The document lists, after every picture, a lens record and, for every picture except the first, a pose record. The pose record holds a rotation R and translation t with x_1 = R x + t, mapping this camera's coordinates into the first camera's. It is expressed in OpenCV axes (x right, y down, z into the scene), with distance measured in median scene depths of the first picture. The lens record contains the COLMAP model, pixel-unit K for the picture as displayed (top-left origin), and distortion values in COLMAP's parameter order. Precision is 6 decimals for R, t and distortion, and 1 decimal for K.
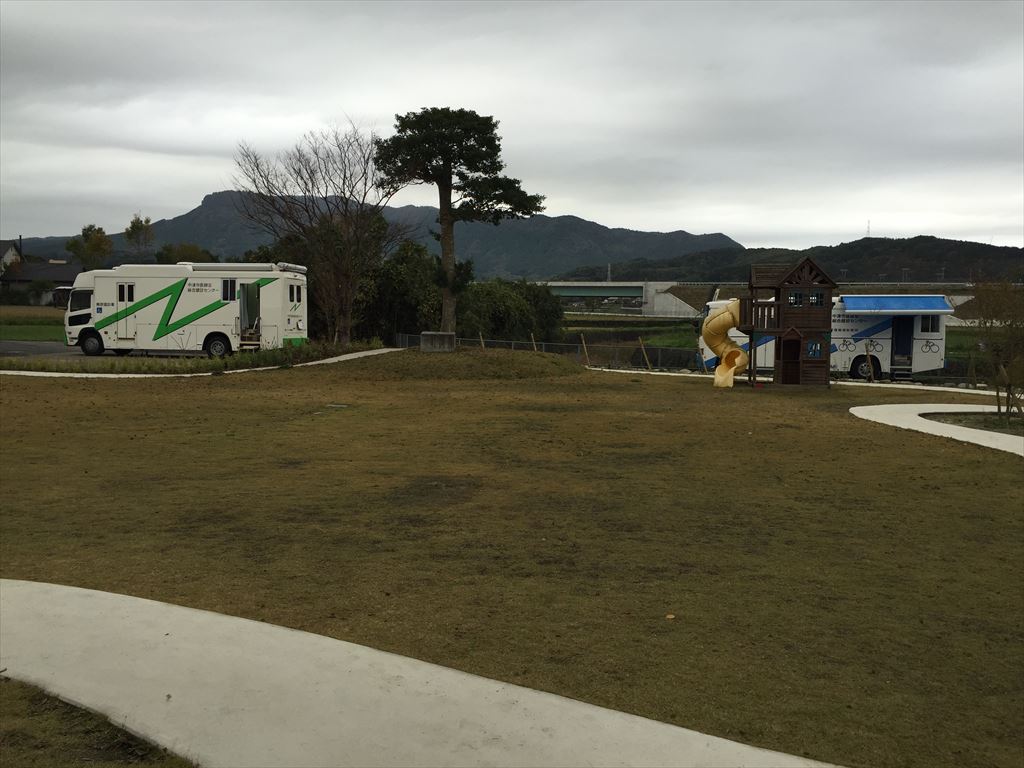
lens RADIAL K [[875.4, 0, 509.8], [0, 875.4, 383.8], [0, 0, 1]] dist [0.080718, -0.108454]
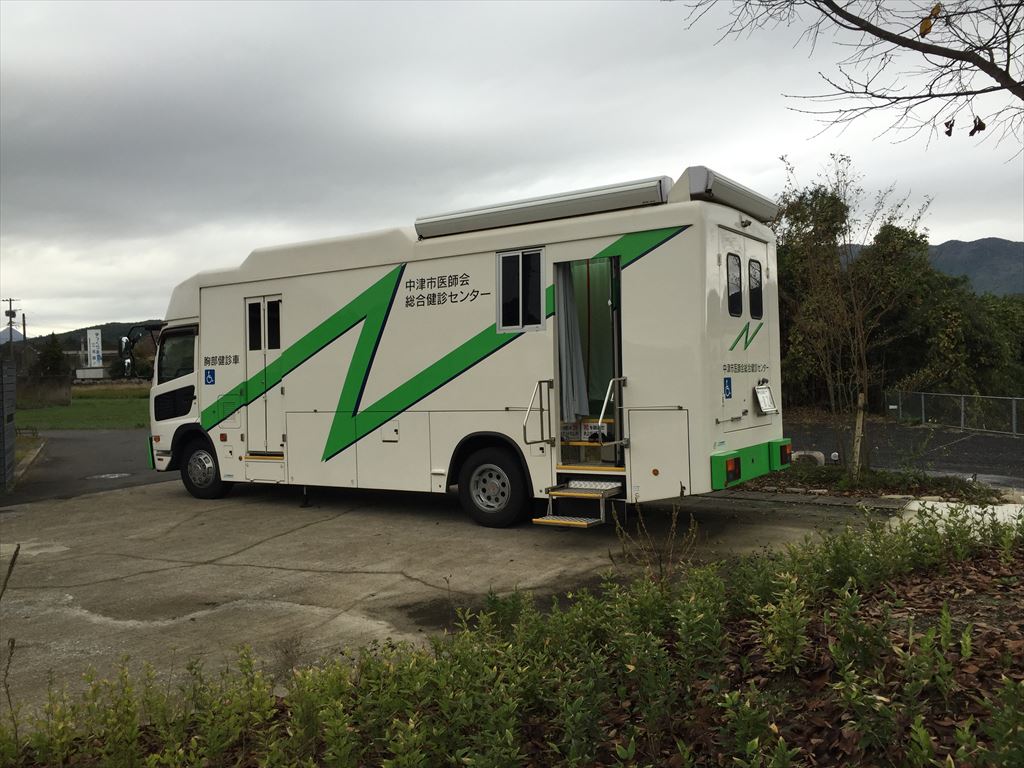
lens RADIAL K [[875.4, 0, 509.8], [0, 875.4, 383.8], [0, 0, 1]] dist [0.080718, -0.108454]
pose [[0.908670, -0.037379, -0.415839, -0.198186], [0.013530, 0.998098, -0.060151, -0.056632], [0.417296, 0.049031, 0.907447, 0.722615]]
